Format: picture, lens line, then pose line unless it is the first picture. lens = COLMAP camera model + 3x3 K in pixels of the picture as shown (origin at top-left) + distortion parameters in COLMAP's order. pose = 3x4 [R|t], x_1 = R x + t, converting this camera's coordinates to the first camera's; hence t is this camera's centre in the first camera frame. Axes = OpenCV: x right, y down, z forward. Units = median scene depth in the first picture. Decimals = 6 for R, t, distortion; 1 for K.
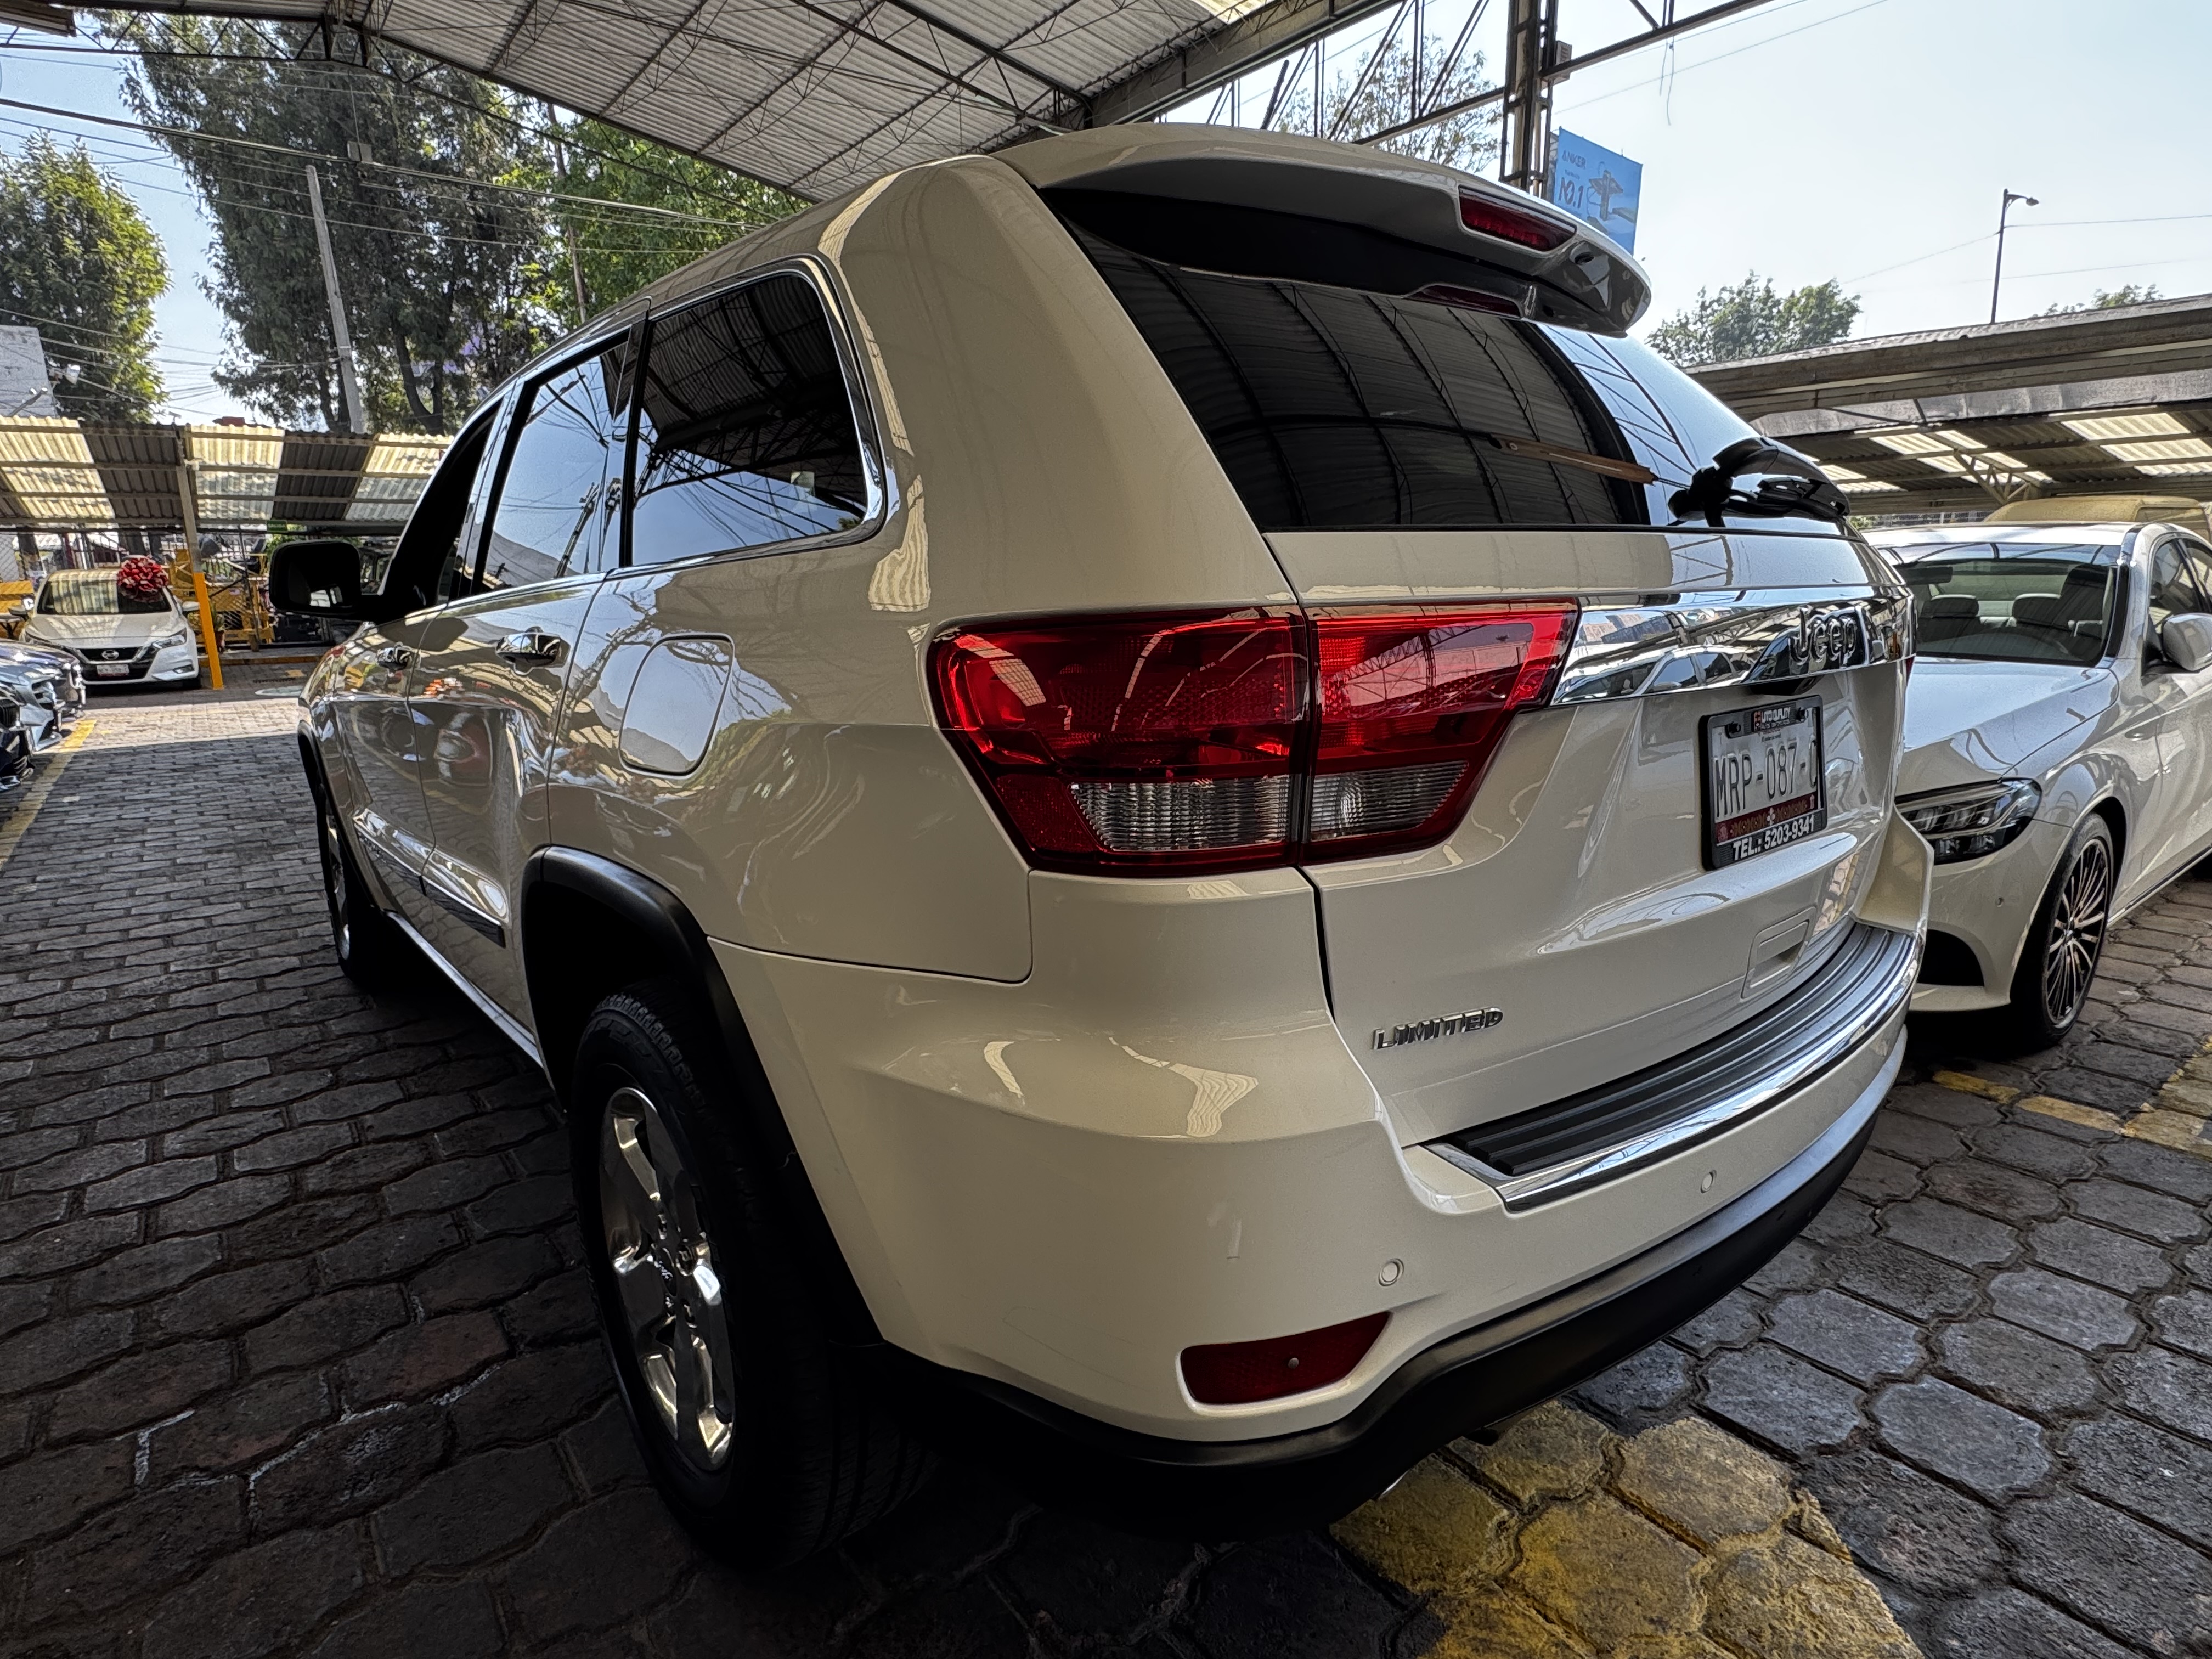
lens RADIAL K [[1150.4, 0, 1104.1], [0, 1150.4, 846.6], [0, 0, 1]] dist [-0.001078, -0.000700]
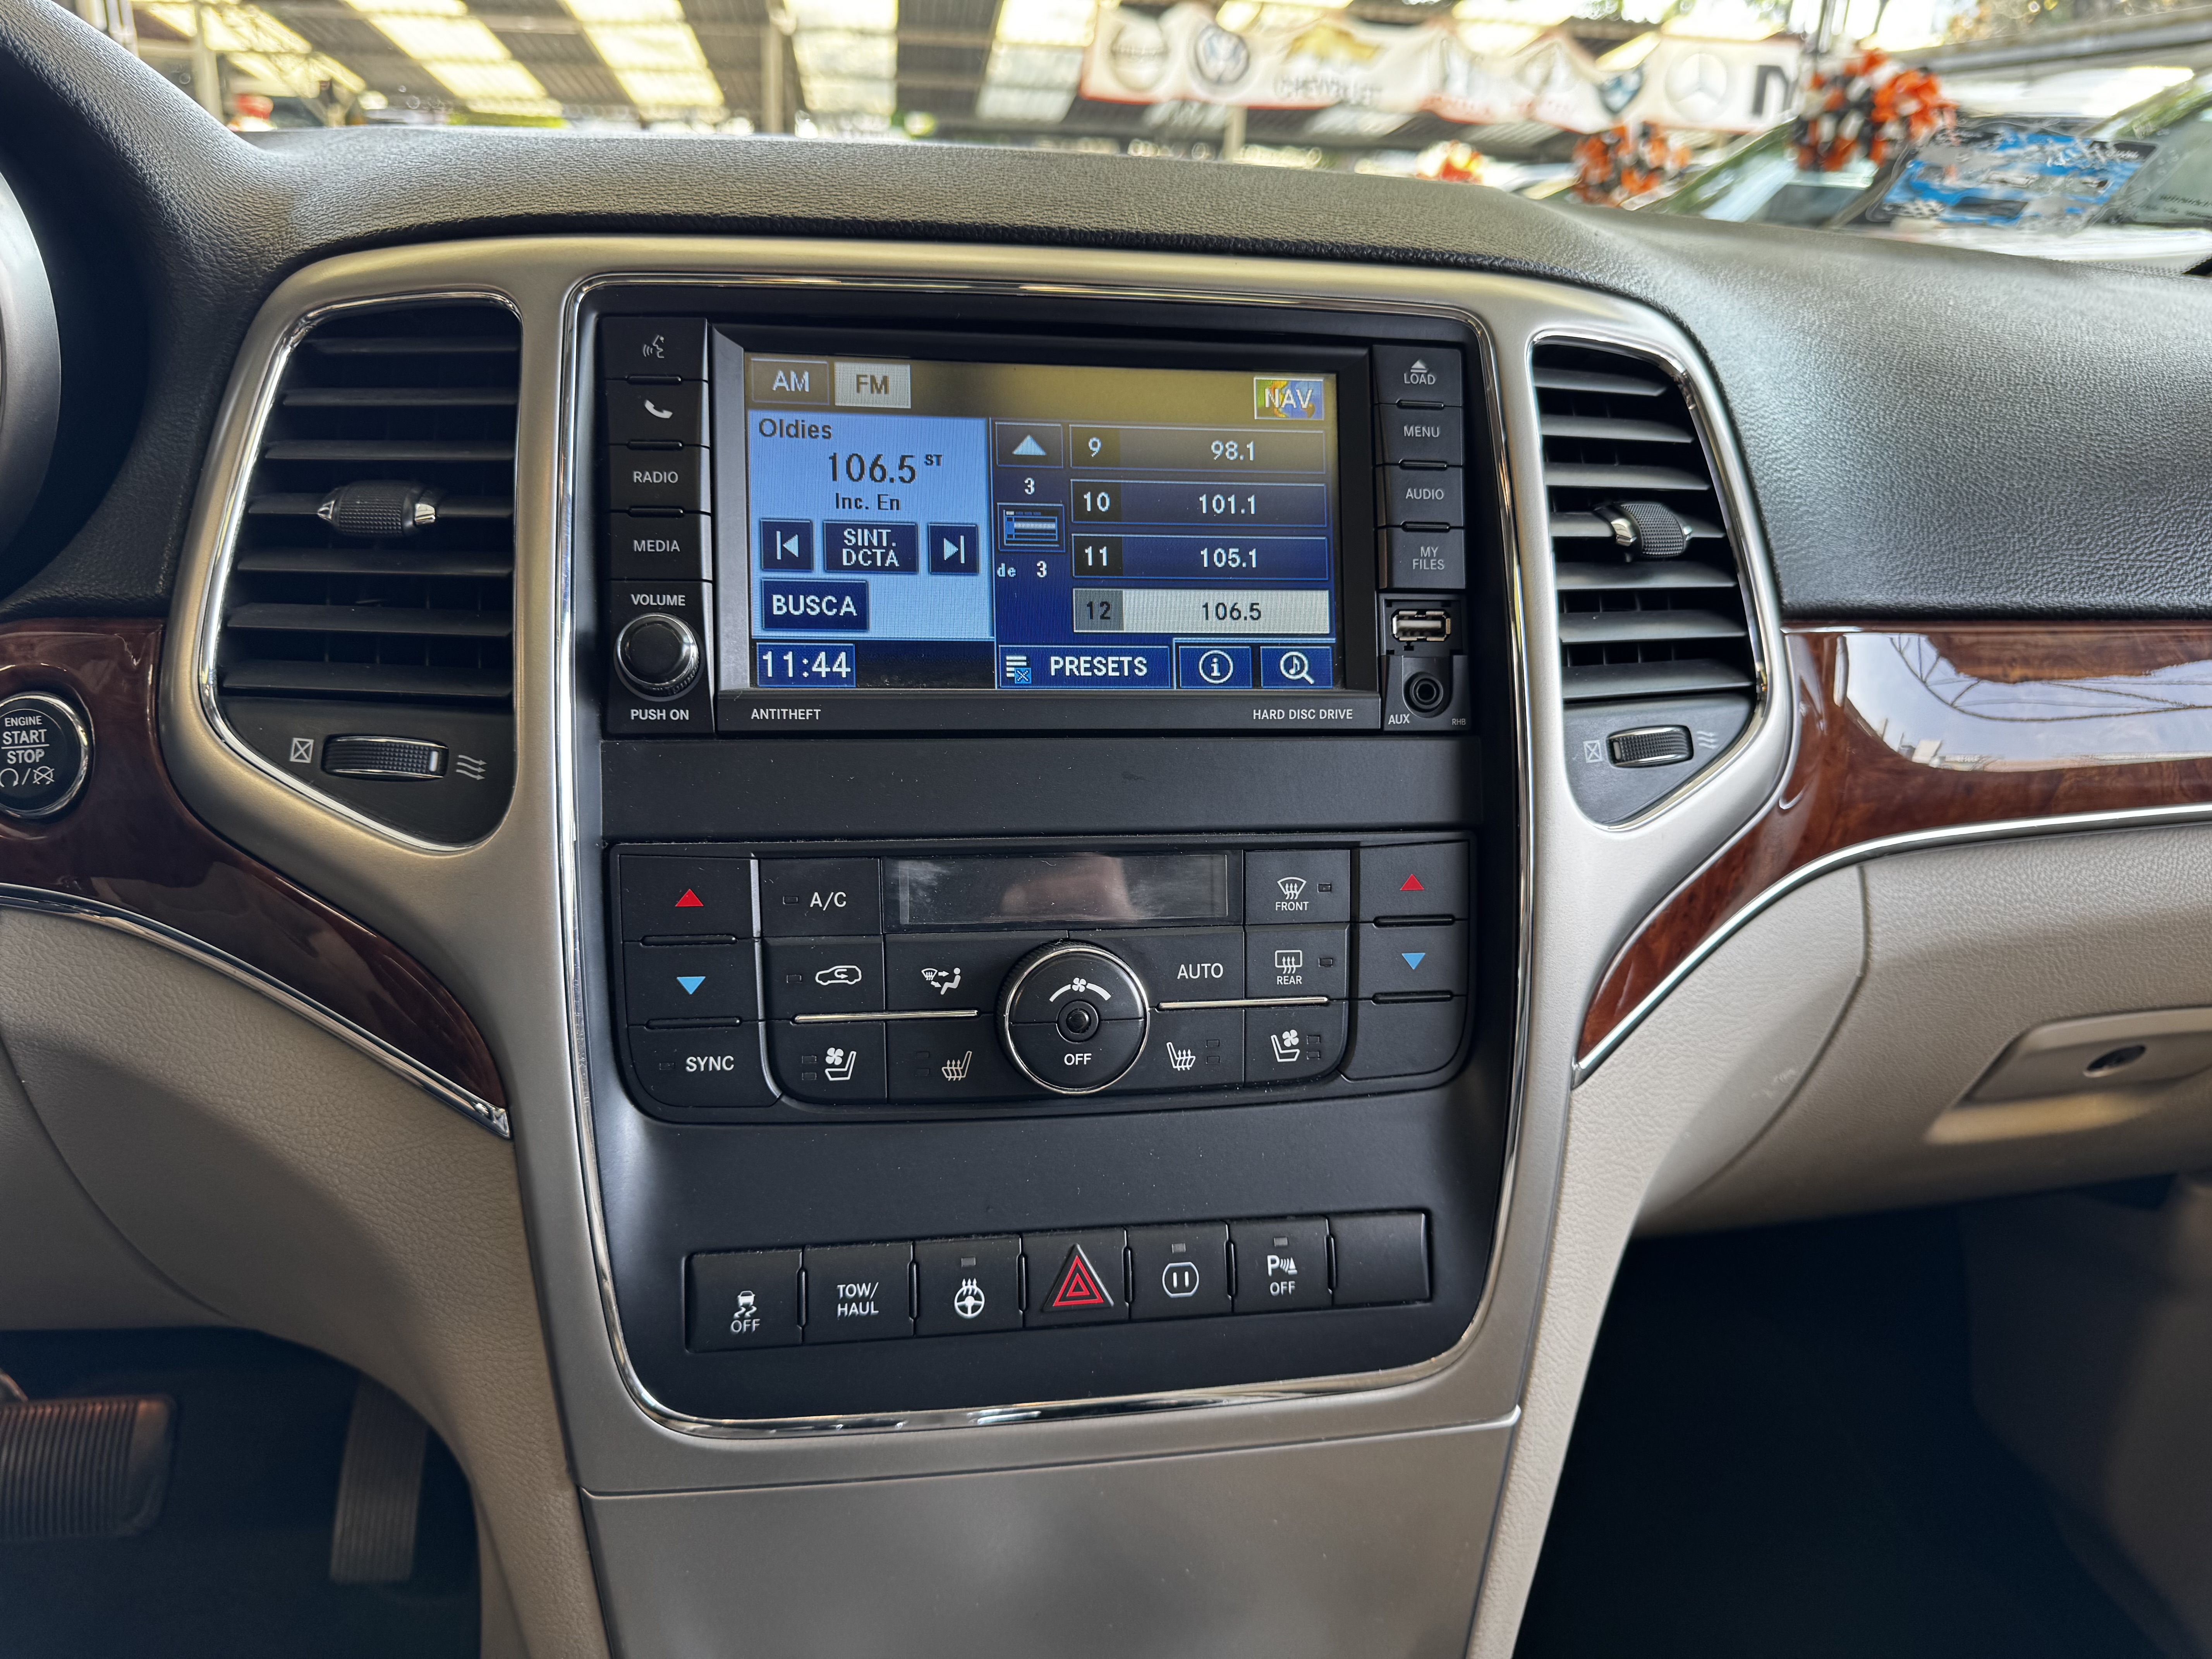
lens RADIAL K [[1581.2, 0, 1106.0], [0, 1581.2, 829.5], [0, 0, 1]] dist [0.095213, -0.160766]
pose [[0.859721, 0.223290, -0.459371, -0.060353], [-0.164937, 0.972564, 0.164060, -0.042454], [0.483401, -0.065278, 0.872962, 0.198844]]
